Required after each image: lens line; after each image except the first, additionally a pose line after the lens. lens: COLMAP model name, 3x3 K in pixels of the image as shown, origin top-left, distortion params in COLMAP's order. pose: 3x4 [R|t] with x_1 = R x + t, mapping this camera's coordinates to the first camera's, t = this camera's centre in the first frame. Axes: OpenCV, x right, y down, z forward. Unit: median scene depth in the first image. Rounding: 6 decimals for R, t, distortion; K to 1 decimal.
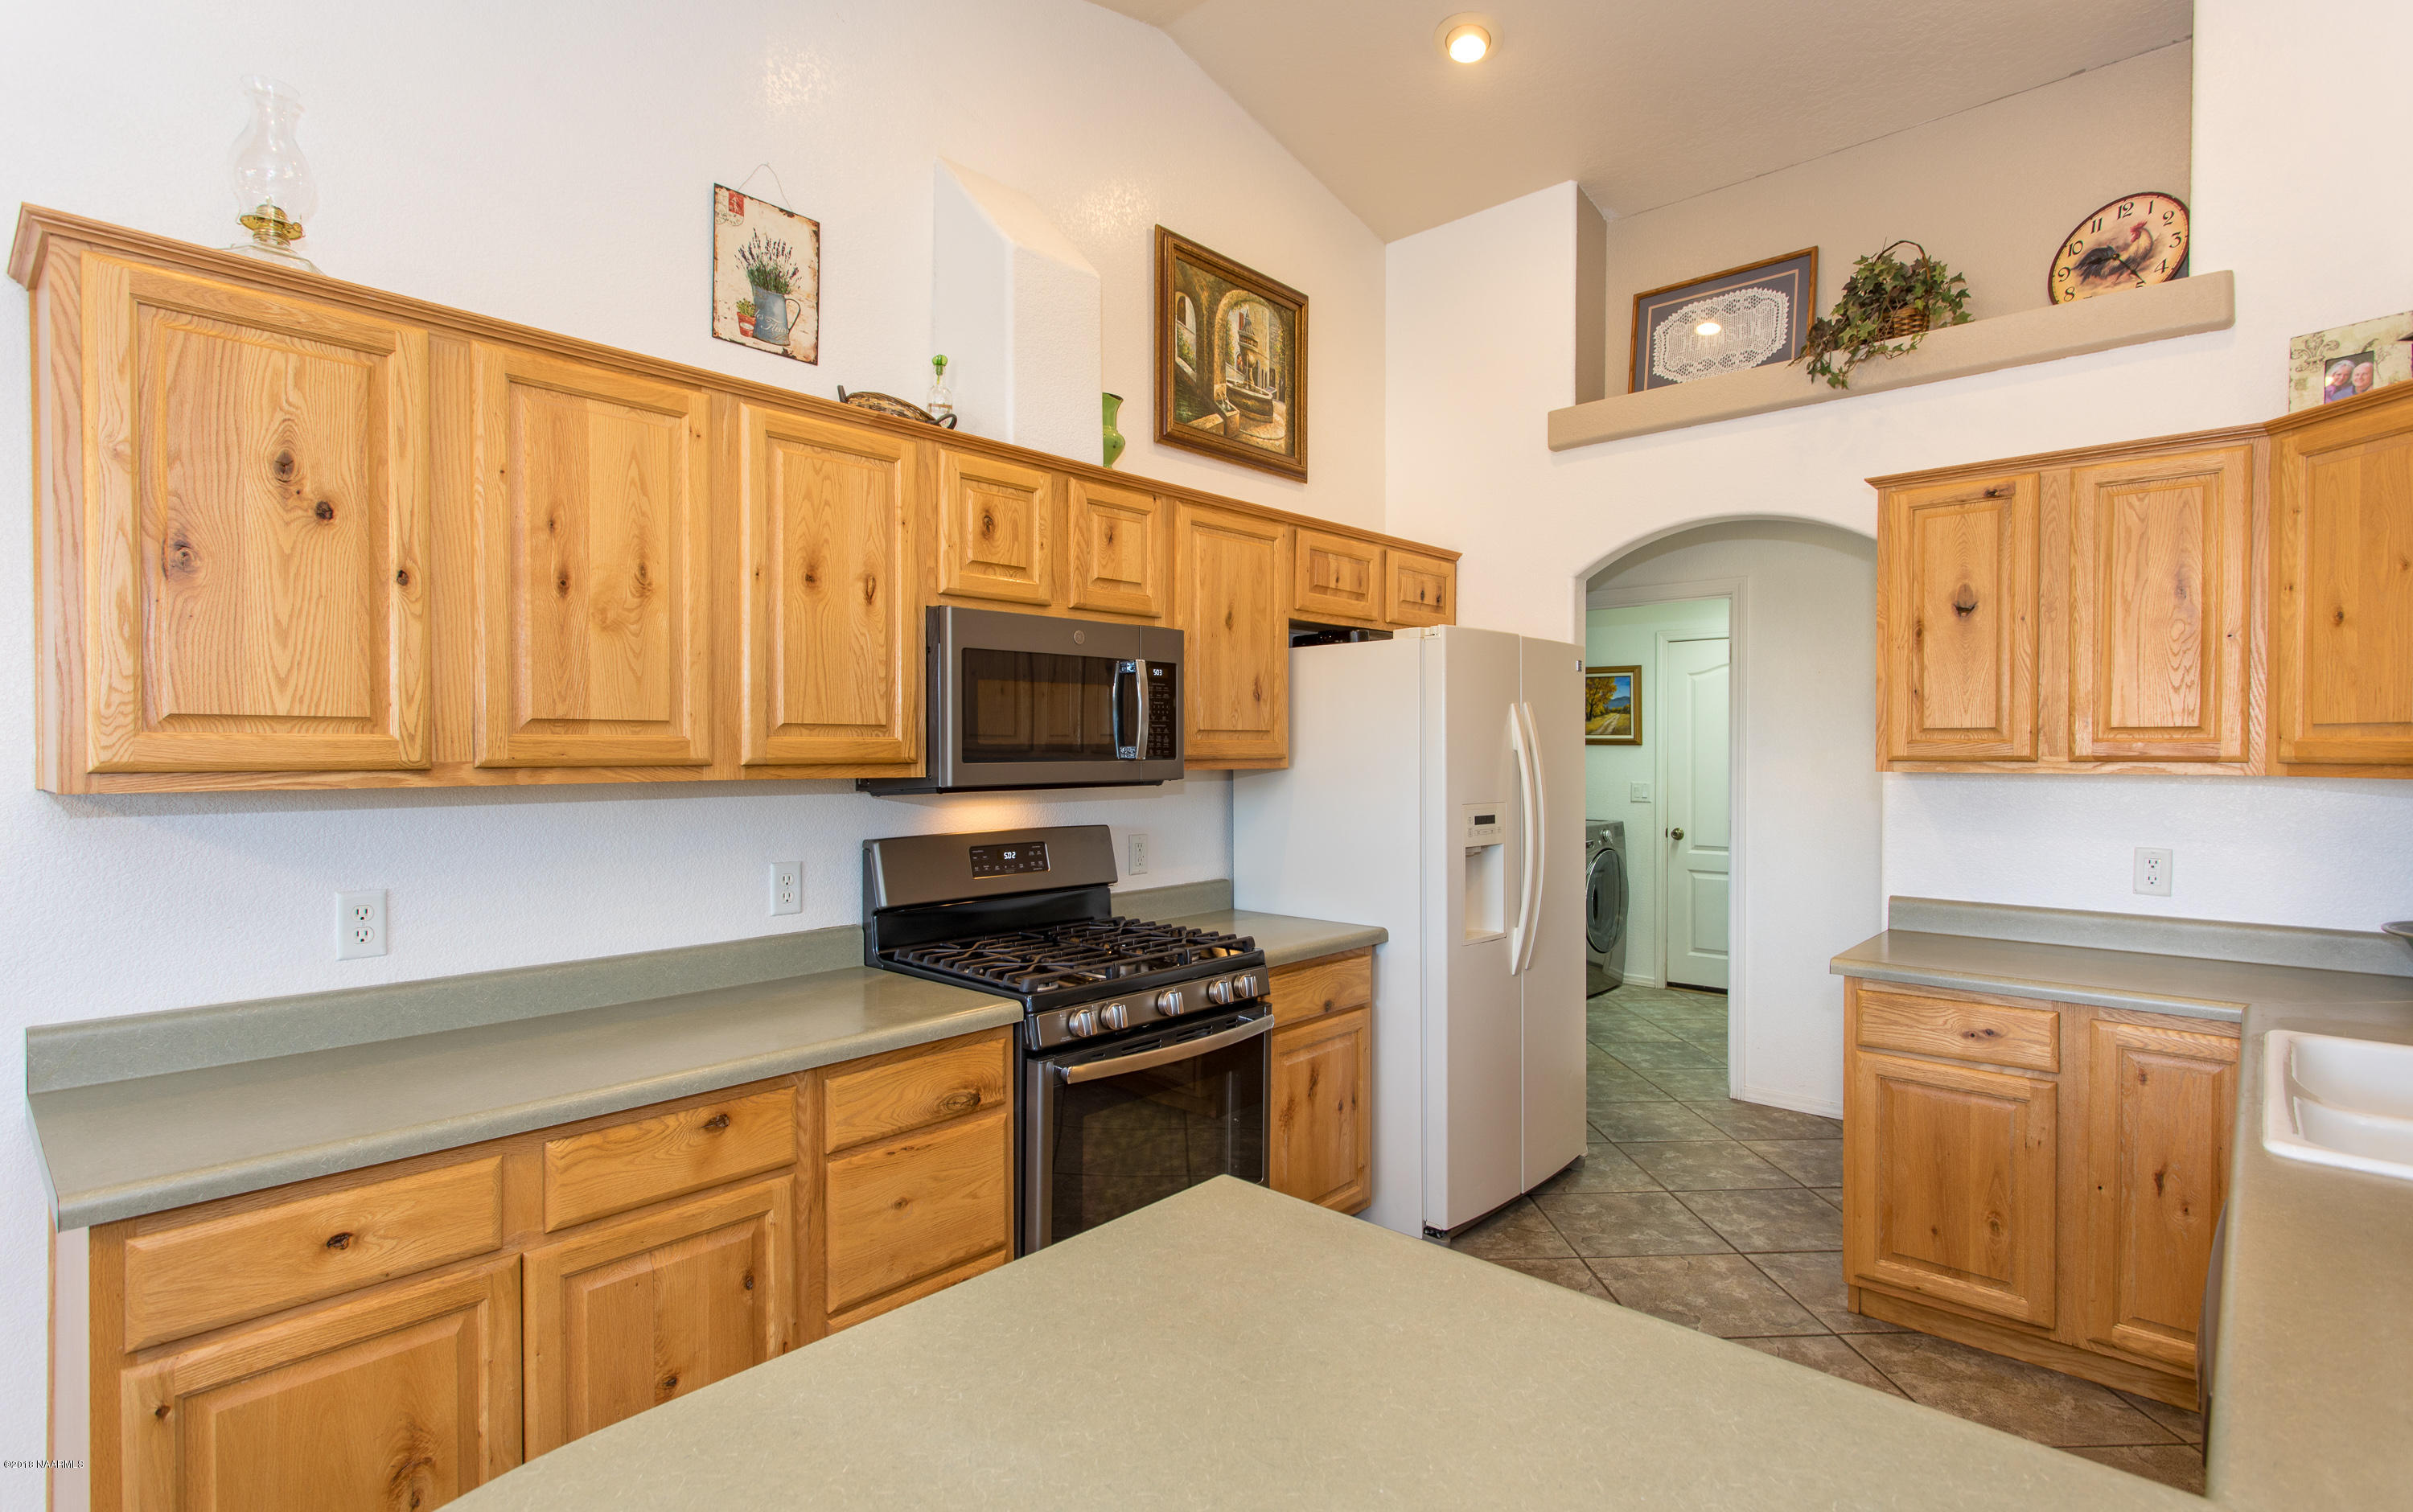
lens RADIAL K [[1164.5, 0, 1277.2], [0, 1164.5, 761.6], [0, 0, 1]] dist [0.004382, 0.001141]
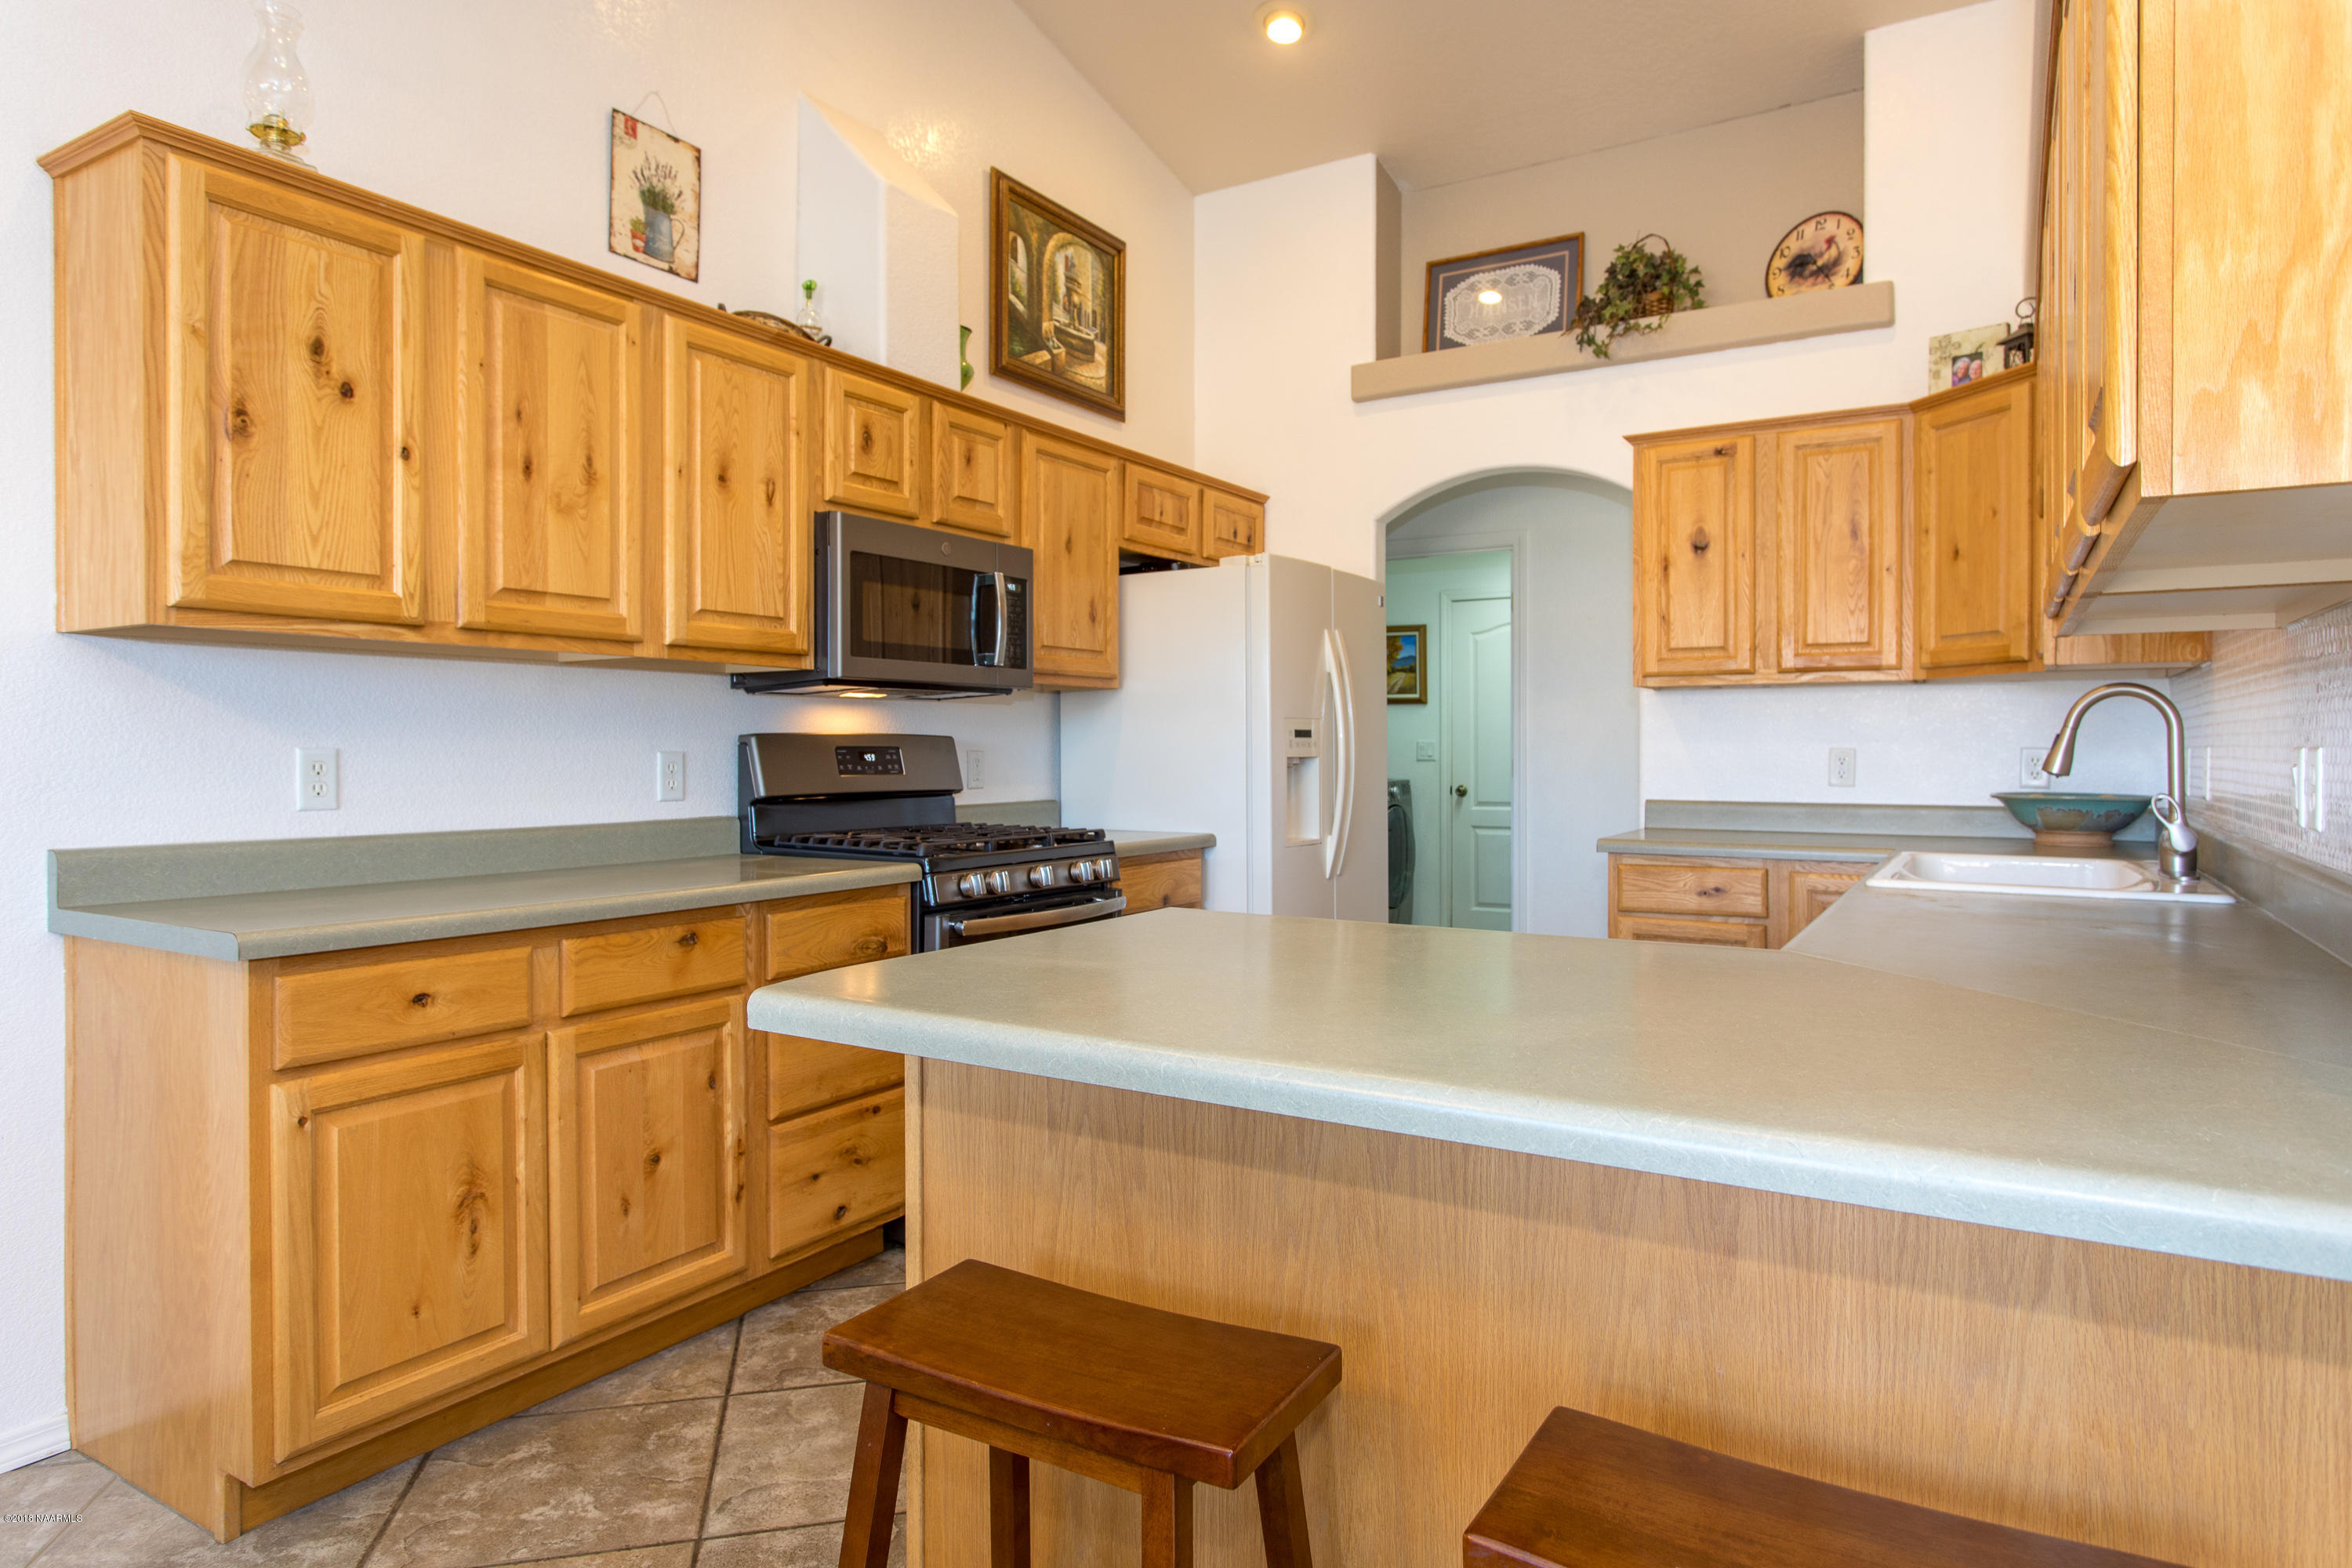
lens RADIAL K [[1341.7, 0, 1263.0], [0, 1341.7, 762.3], [0, 0, 1]] dist [-0.008702, 0.005720]
pose [[0.981522, -0.003708, 0.191314, -0.120223], [0.004276, 0.999988, -0.002553, 0.095875], [-0.191302, 0.003324, 0.981526, -0.276444]]
